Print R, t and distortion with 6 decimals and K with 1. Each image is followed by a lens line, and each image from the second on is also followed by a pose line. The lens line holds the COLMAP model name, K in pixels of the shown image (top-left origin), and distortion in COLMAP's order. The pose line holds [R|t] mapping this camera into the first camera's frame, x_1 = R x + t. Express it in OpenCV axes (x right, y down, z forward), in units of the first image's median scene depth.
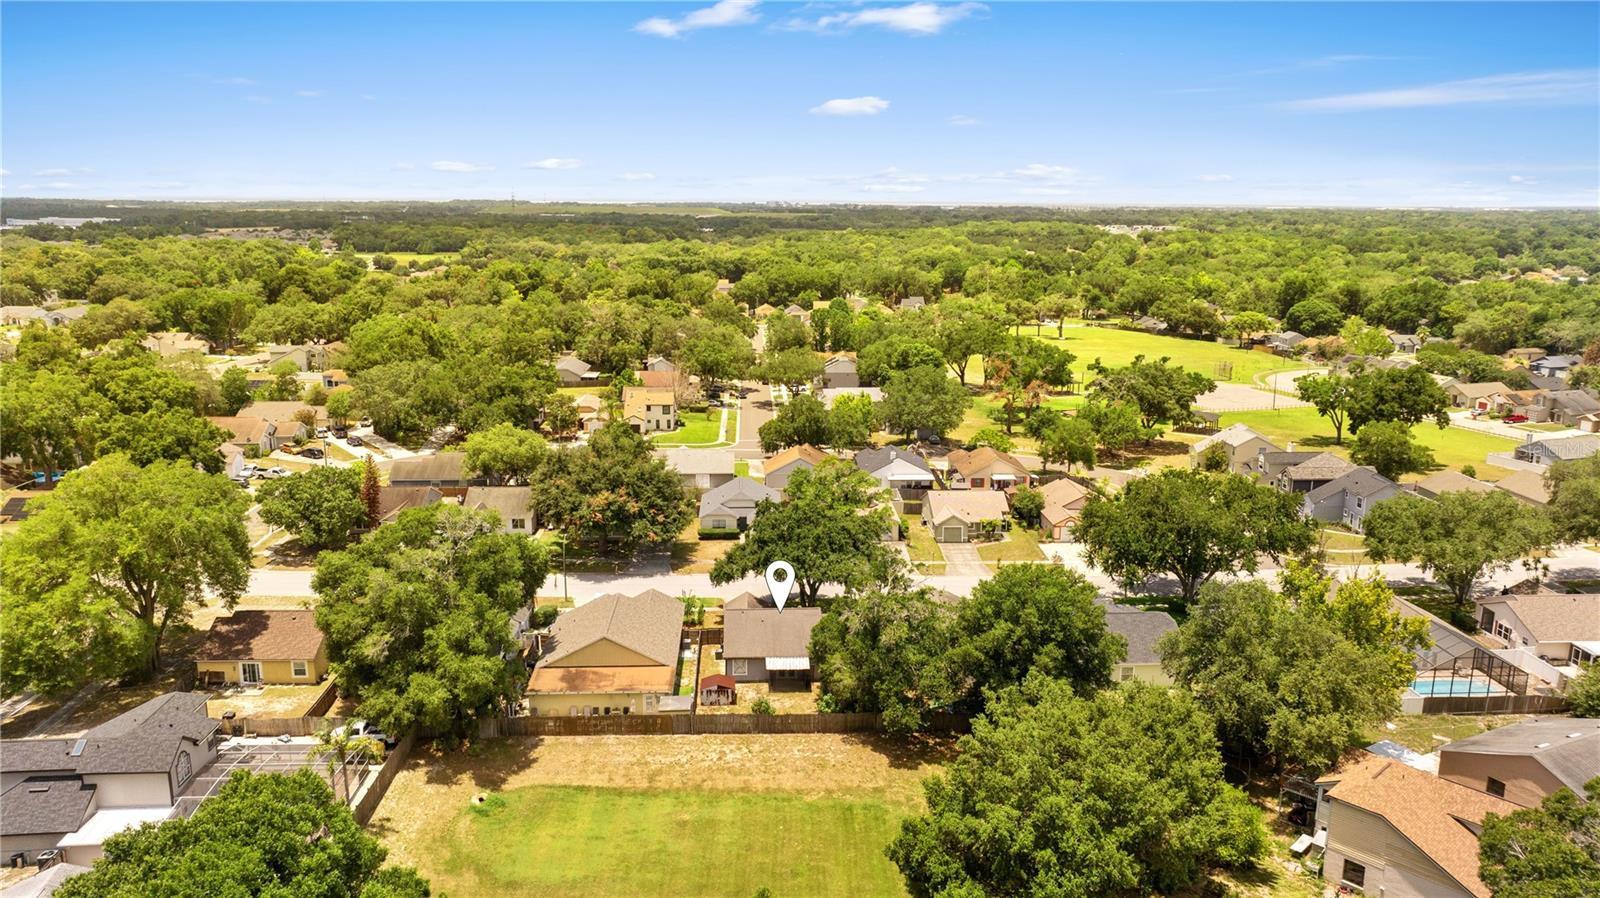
lens RADIAL K [[1142.0, 0, 800.0], [0, 1142.0, 449.0], [0, 0, 1]] dist [-0.001282, -0.000037]
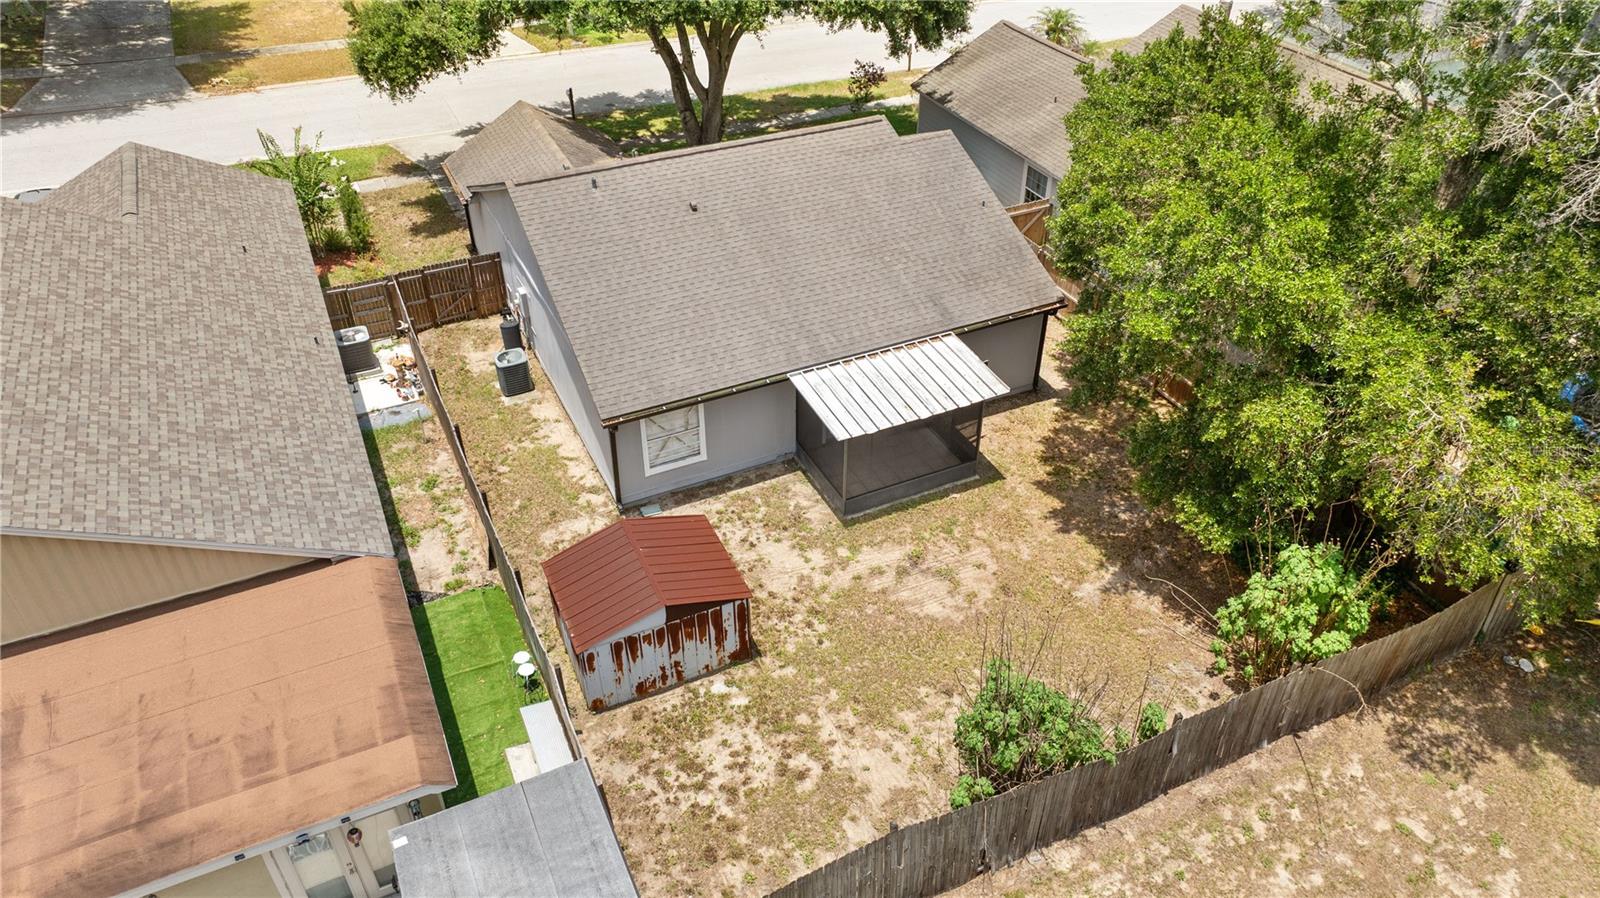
lens RADIAL K [[1142.0, 0, 800.0], [0, 1142.0, 449.0], [0, 0, 1]] dist [-0.001282, -0.000037]
pose [[0.923567, -0.233428, 0.304195, -0.086722], [0.090973, 0.904085, 0.417558, 0.093019], [-0.372488, -0.357970, 0.856219, 0.716097]]
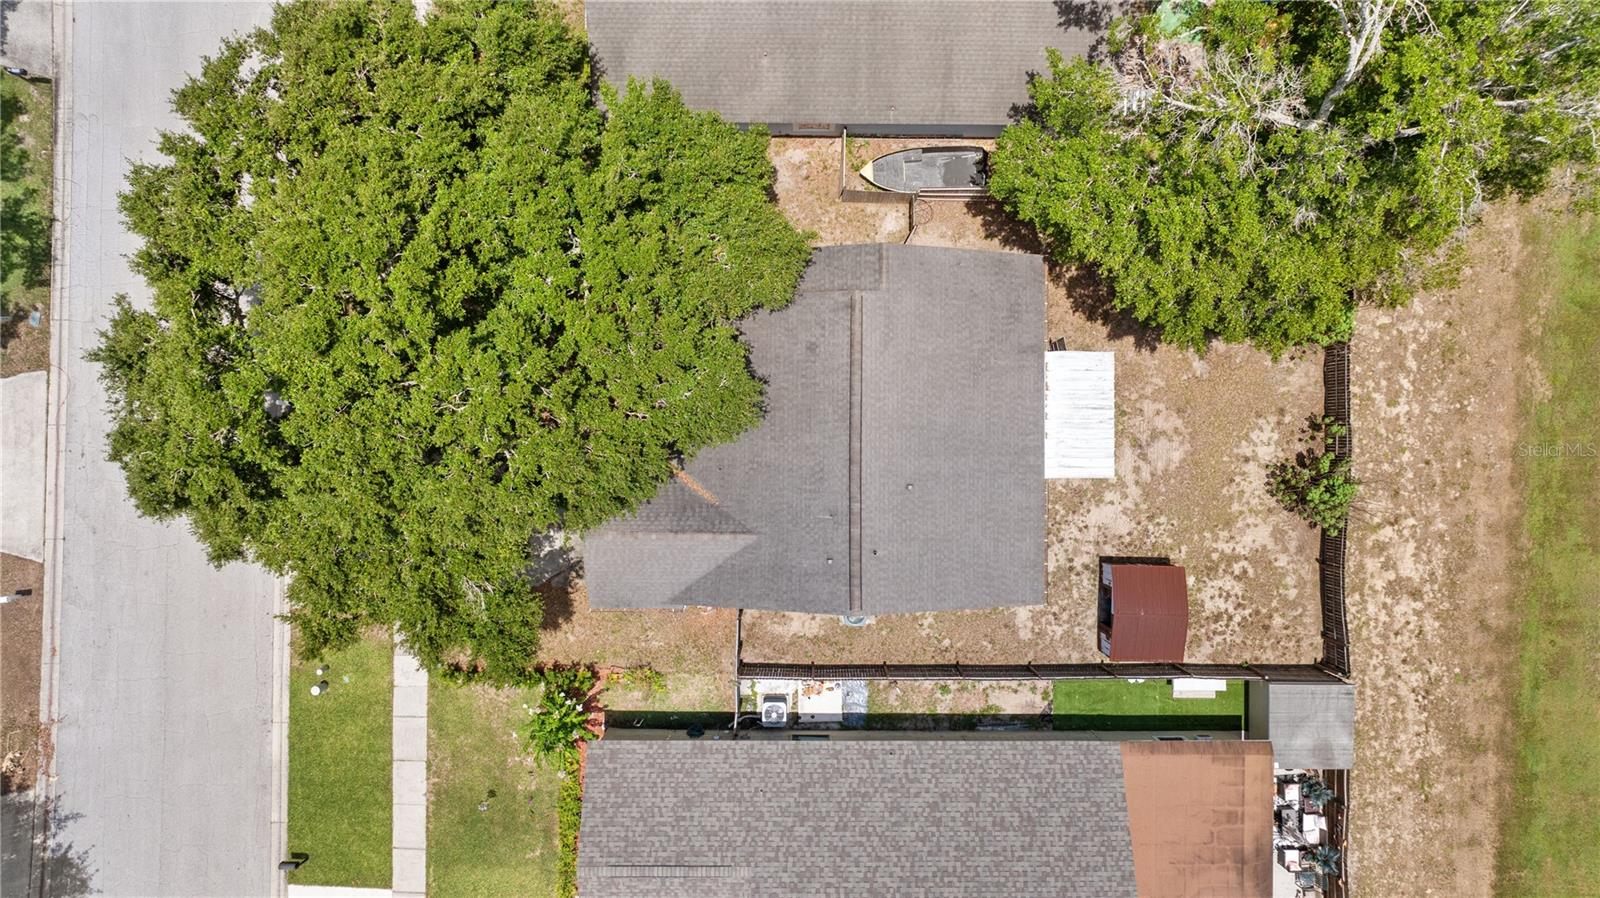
lens RADIAL K [[1142.0, 0, 800.0], [0, 1142.0, 449.0], [0, 0, 1]] dist [-0.001282, -0.000037]
pose [[0.055550, -0.998399, -0.010622, -0.026818], [0.202370, 0.000841, 0.979309, -0.115293], [-0.977732, -0.056550, 0.202093, 0.871584]]
